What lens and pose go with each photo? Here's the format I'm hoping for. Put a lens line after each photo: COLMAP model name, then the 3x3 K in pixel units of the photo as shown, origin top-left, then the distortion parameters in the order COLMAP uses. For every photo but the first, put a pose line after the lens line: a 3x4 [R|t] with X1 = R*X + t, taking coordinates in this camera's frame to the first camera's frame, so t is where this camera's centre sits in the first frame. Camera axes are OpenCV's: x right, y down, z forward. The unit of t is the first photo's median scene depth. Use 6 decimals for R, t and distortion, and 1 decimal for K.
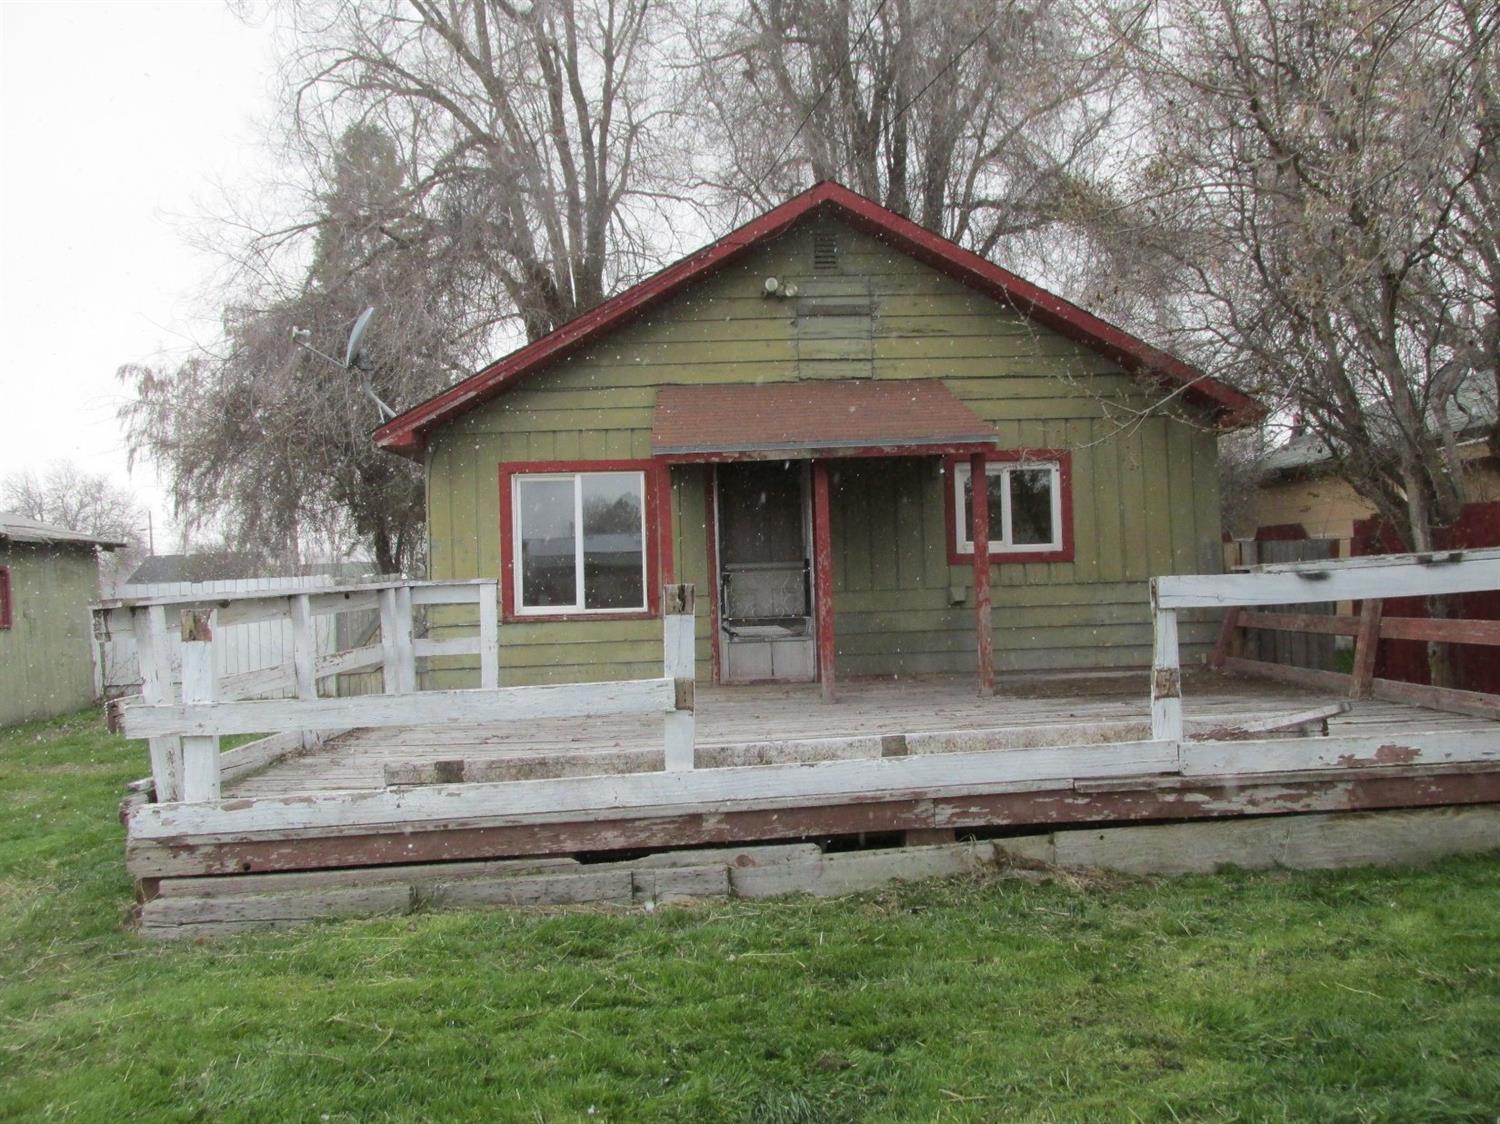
lens RADIAL K [[1249.0, 0, 751.6], [0, 1249.0, 553.9], [0, 0, 1]] dist [0.007899, 0.003981]
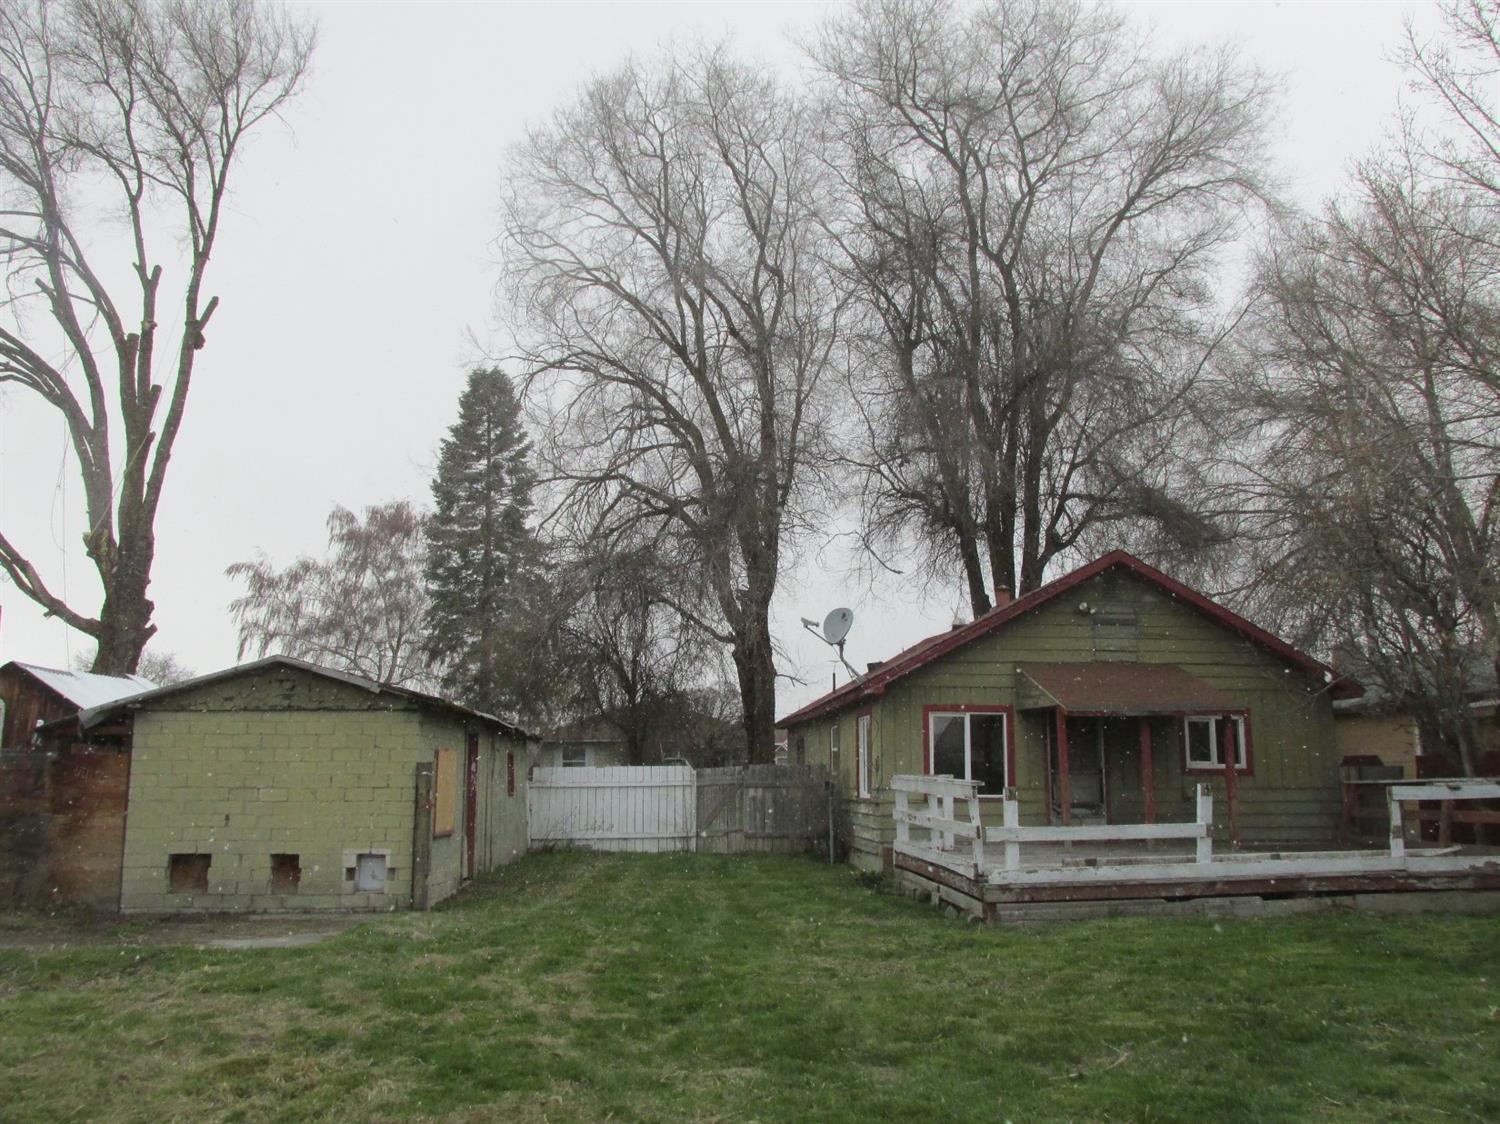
lens RADIAL K [[1362.7, 0, 749.3], [0, 1362.7, 567.3], [0, 0, 1]] dist [0.024176, 0.009490]
pose [[0.994501, 0.043453, 0.095282, -1.165299], [-0.030442, 0.990515, -0.133989, -0.007764], [-0.100201, 0.130351, 0.986392, -1.515613]]
